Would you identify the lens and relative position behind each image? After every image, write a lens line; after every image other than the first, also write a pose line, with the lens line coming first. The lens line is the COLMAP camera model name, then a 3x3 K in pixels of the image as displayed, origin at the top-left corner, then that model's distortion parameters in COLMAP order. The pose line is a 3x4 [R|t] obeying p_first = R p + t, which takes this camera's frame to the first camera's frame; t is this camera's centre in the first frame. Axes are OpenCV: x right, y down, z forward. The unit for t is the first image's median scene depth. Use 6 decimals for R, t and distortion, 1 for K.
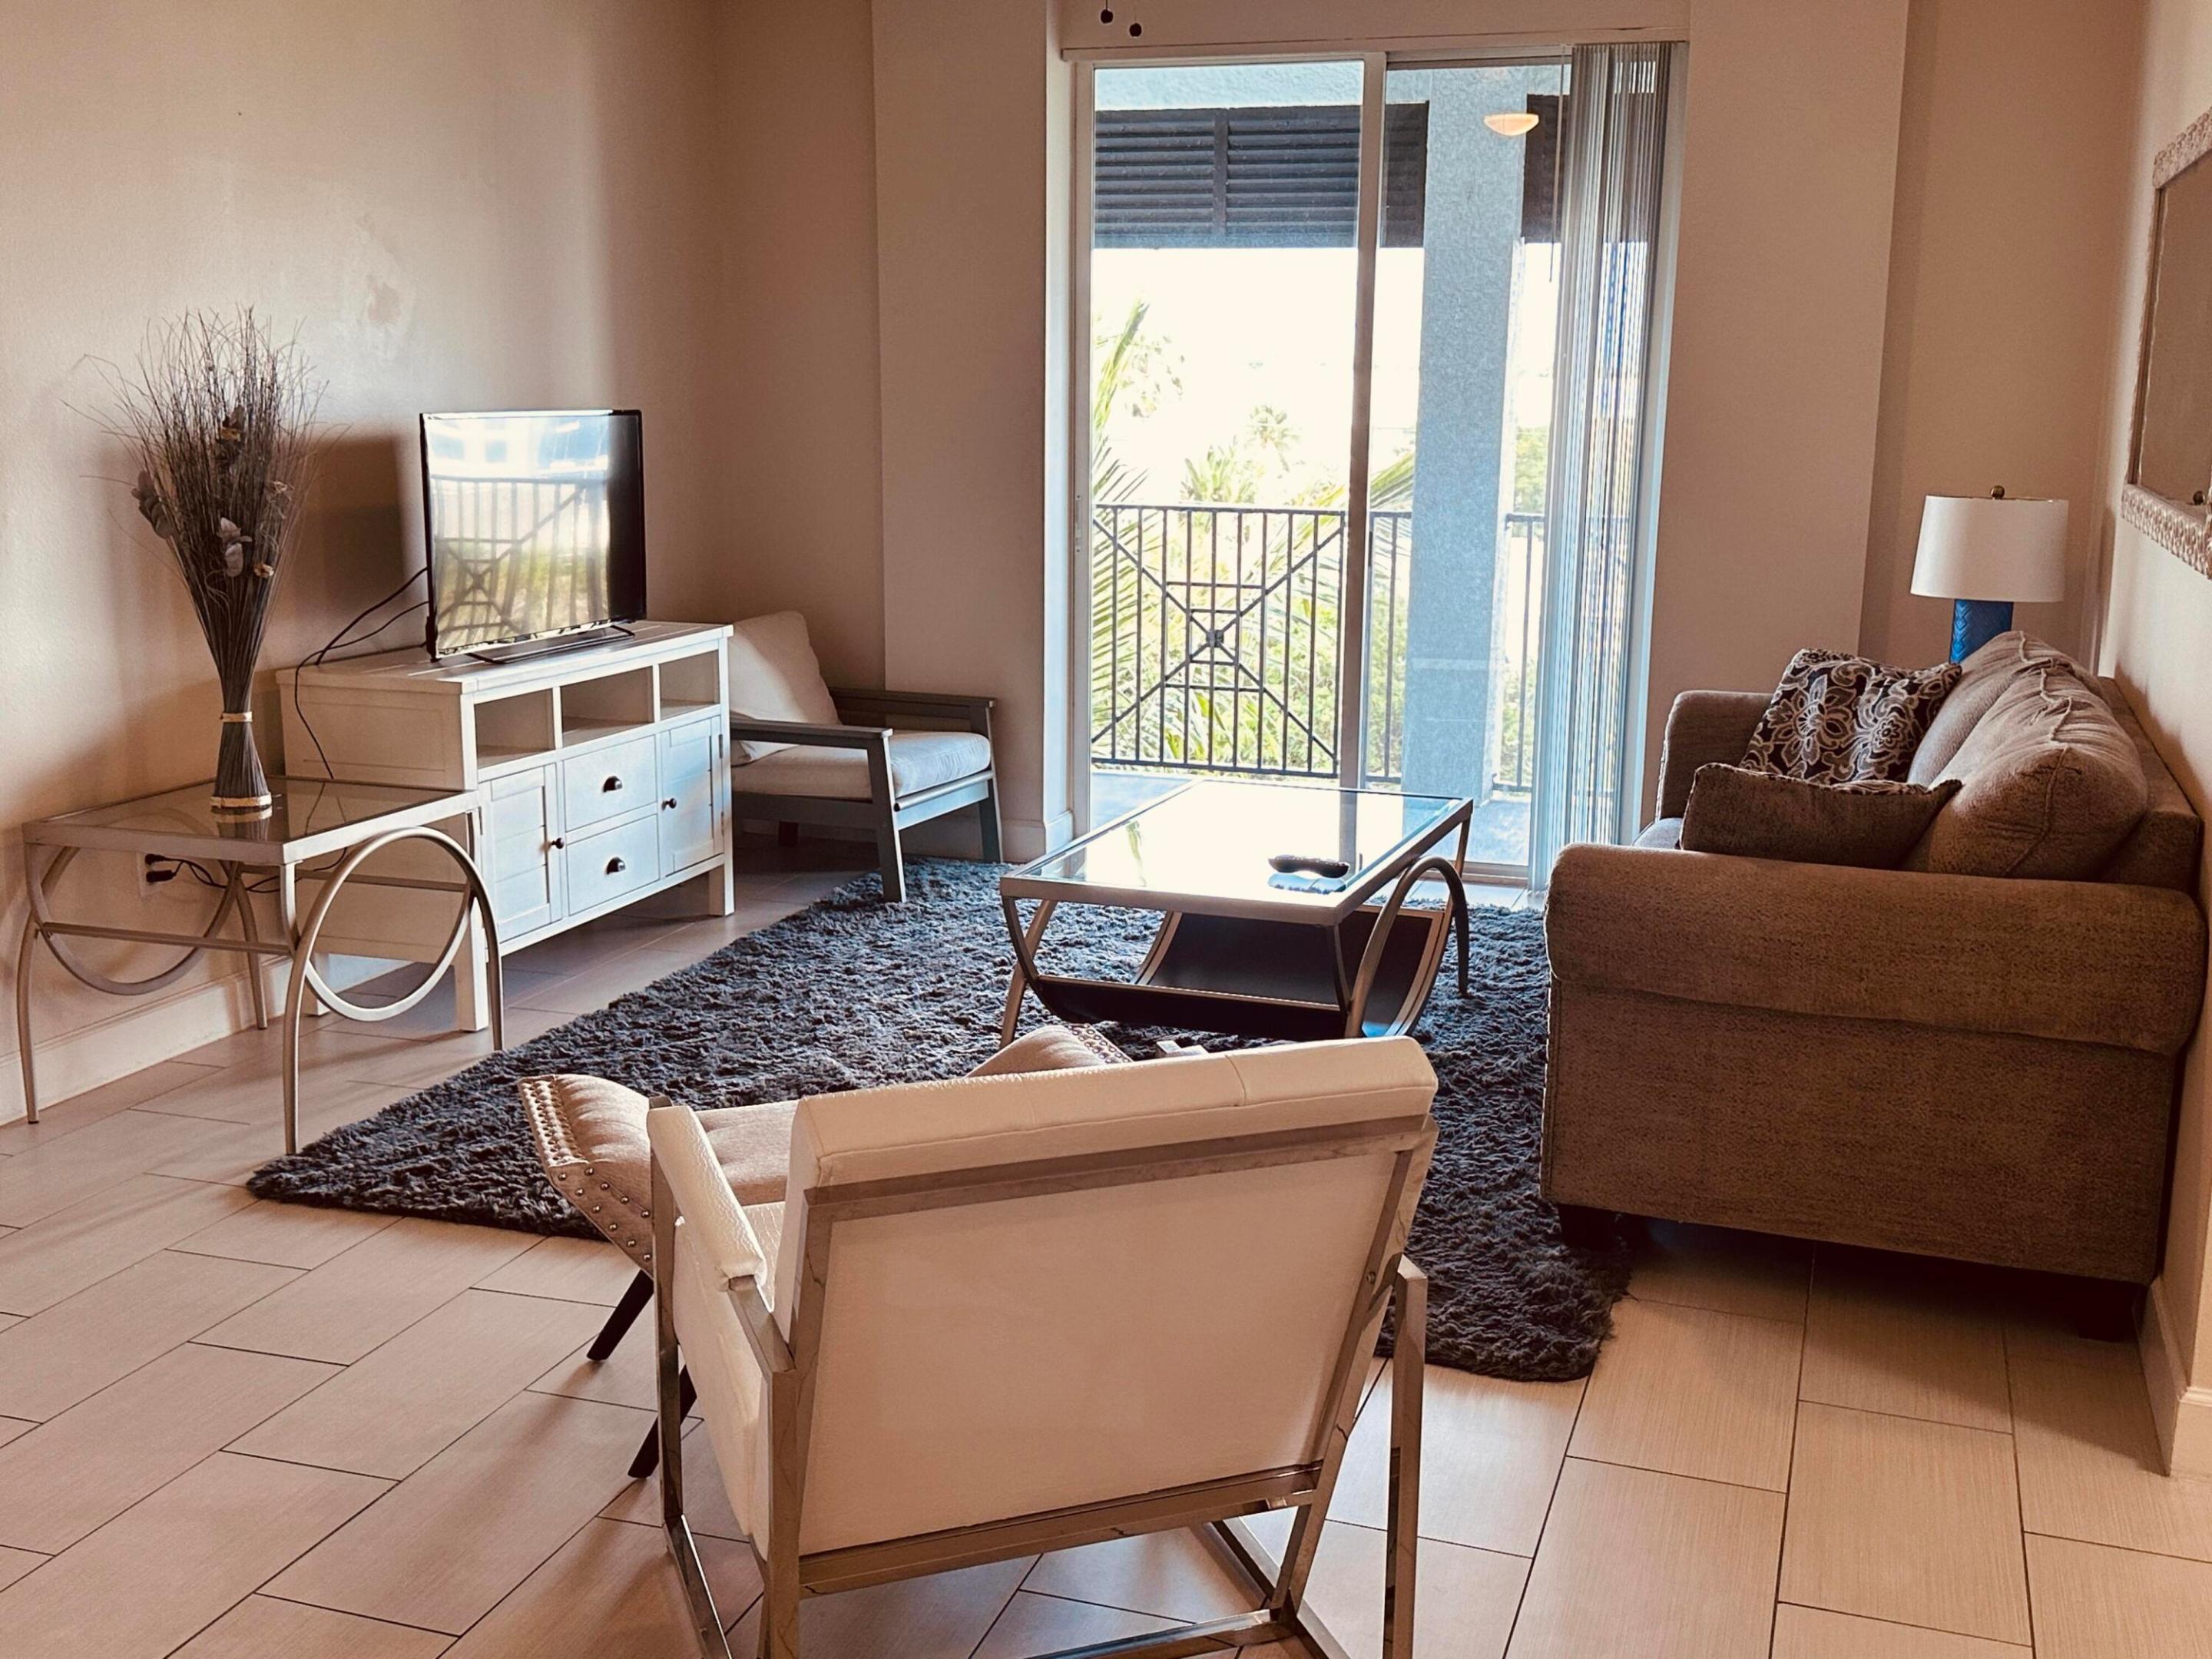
lens RADIAL K [[2299.2, 0, 1106.0], [0, 2299.2, 829.5], [0, 0, 1]] dist [0.184823, -0.376511]
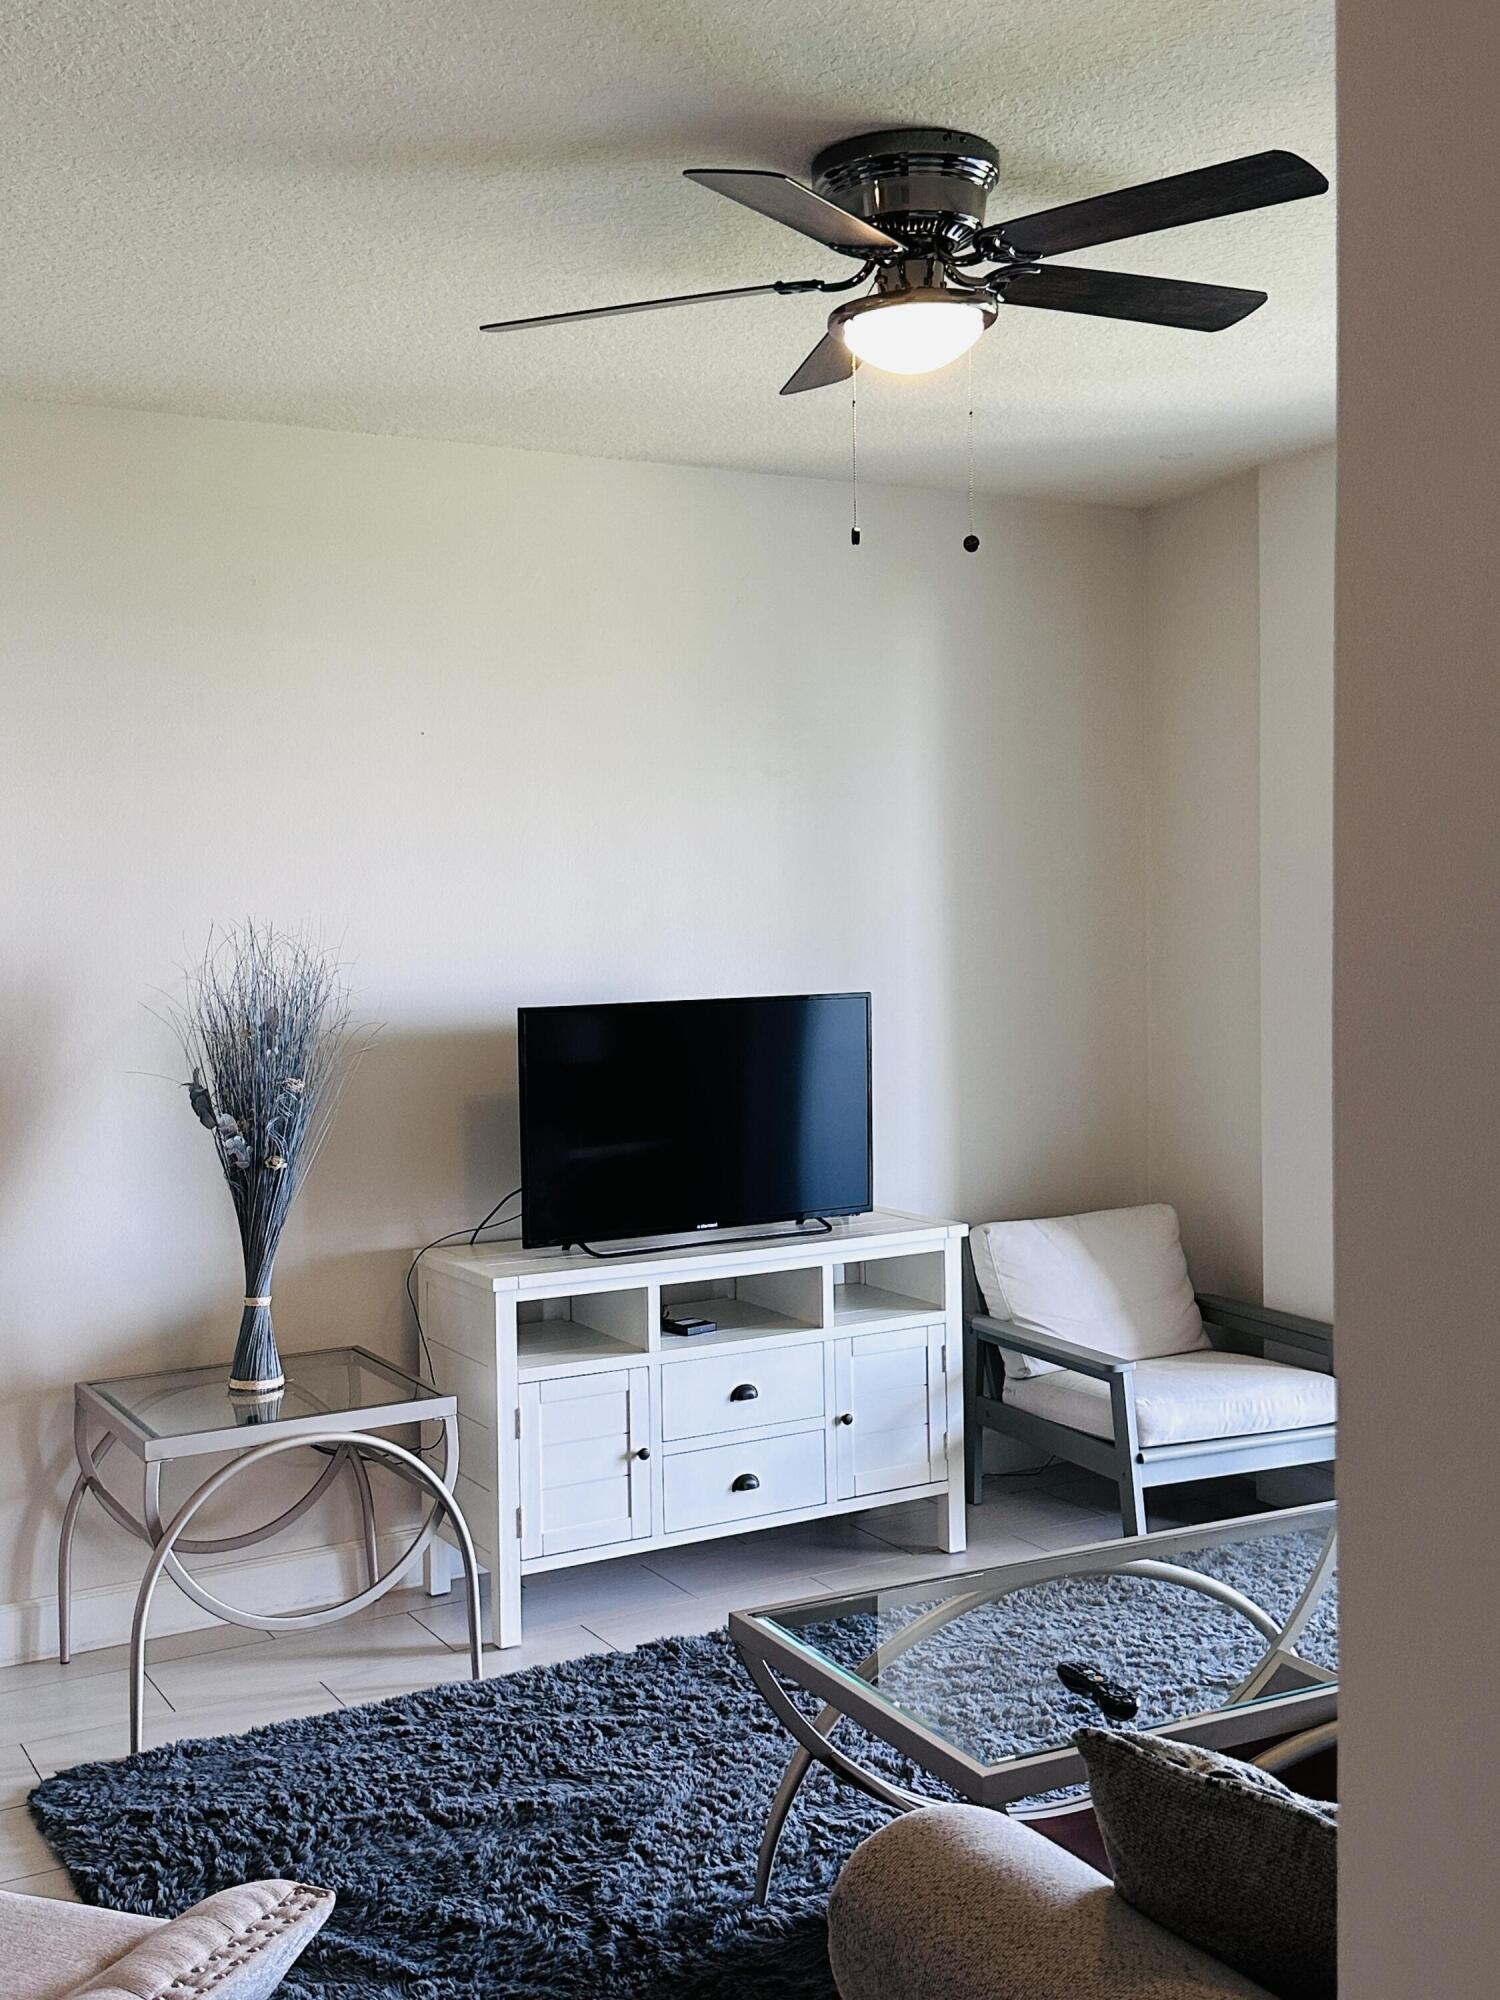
lens RADIAL K [[2078.8, 0, 750.0], [0, 2078.8, 1000.0], [0, 0, 1]] dist [0.184823, -0.376511]
pose [[0.732613, 0.013285, -0.680516, 0.370339], [-0.106448, 0.989743, -0.095275, -0.099598], [0.672270, 0.142239, 0.726513, 0.386225]]
